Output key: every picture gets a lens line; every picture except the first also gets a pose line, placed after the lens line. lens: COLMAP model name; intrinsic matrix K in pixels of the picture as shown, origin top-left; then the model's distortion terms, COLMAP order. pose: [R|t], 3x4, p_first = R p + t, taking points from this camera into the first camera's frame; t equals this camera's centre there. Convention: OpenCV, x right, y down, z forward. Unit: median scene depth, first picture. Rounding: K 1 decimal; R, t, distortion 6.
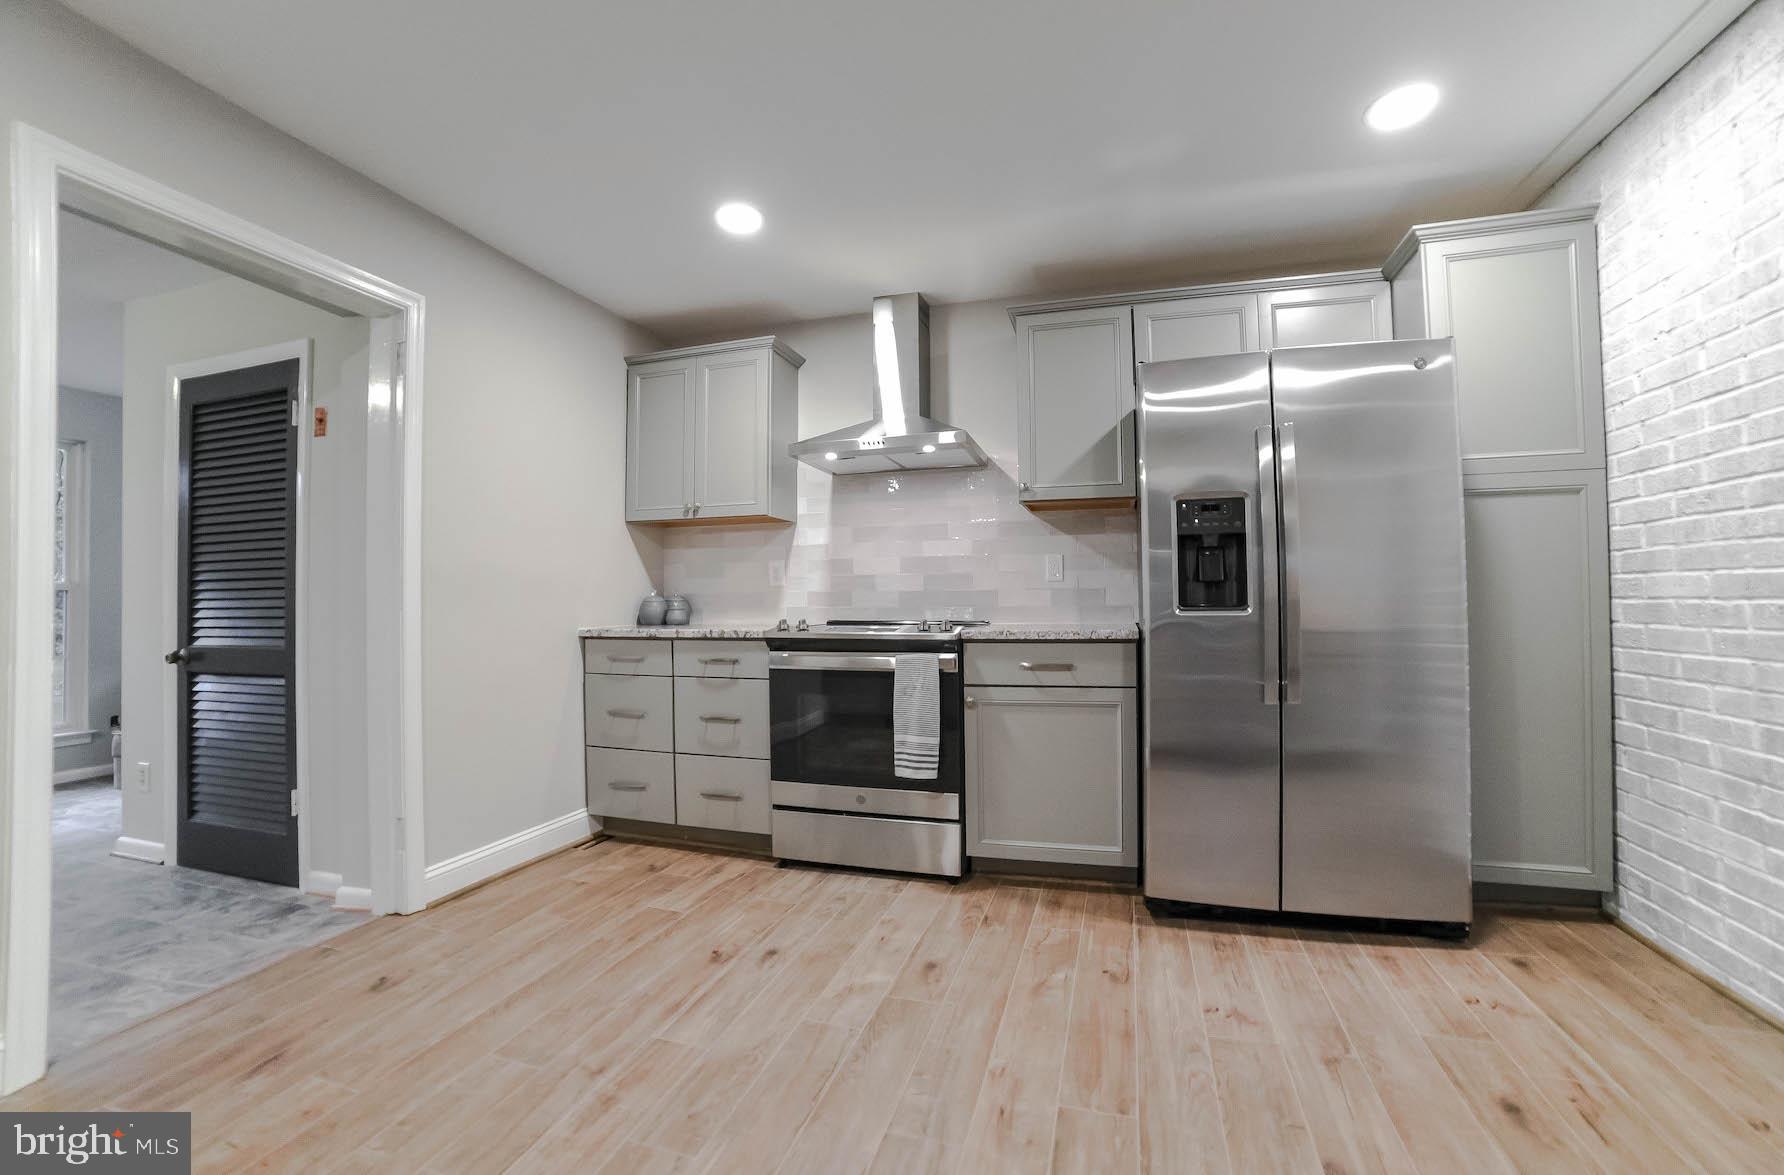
lens RADIAL K [[785.2, 0, 954.5], [0, 785.2, 573.2], [0, 0, 1]] dist [-0.061028, 0.020051]
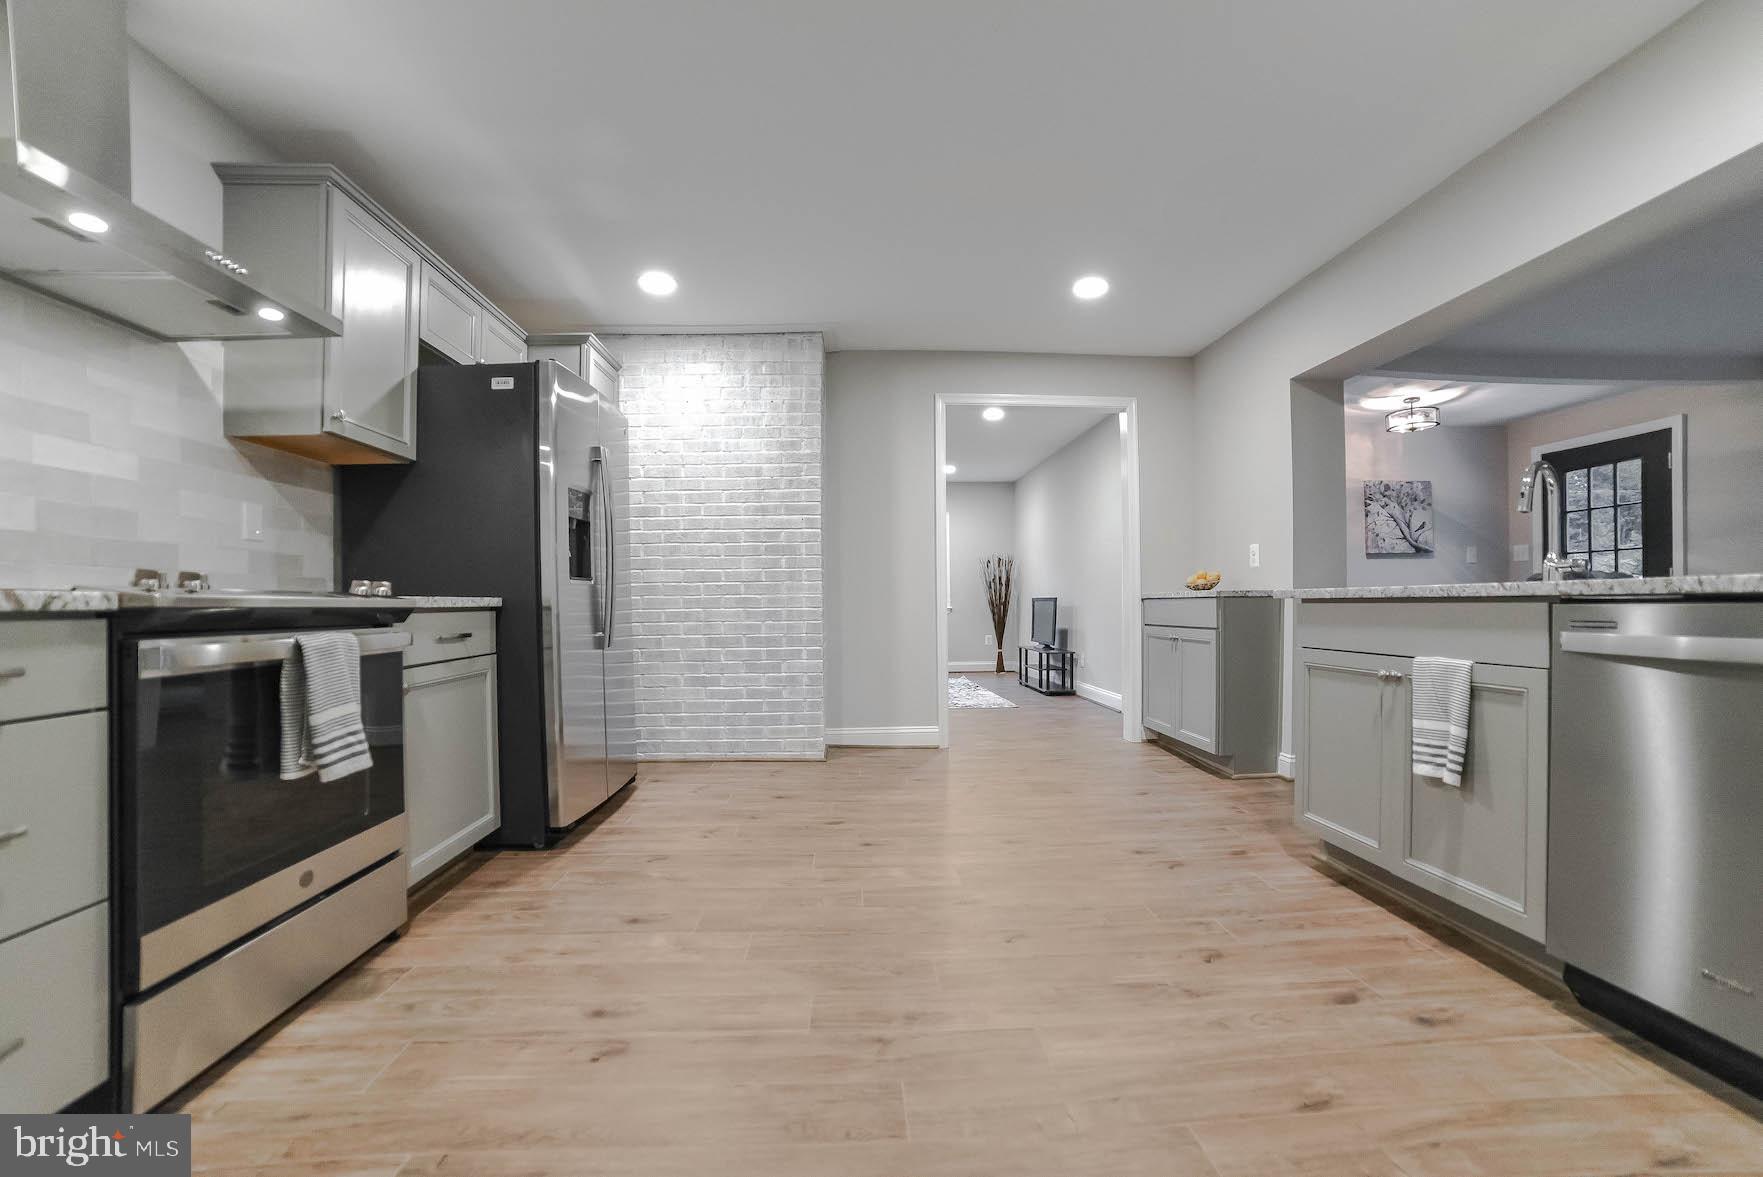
lens RADIAL K [[719.7, 0, 886.4], [0, 719.7, 599.5], [0, 0, 1]] dist [-0.101948, 0.035116]
pose [[-0.337450, 0.020503, 0.941120, -0.708046], [-0.009378, 0.999640, -0.025140, 0.081318], [-0.941297, -0.017309, -0.337136, 0.718397]]
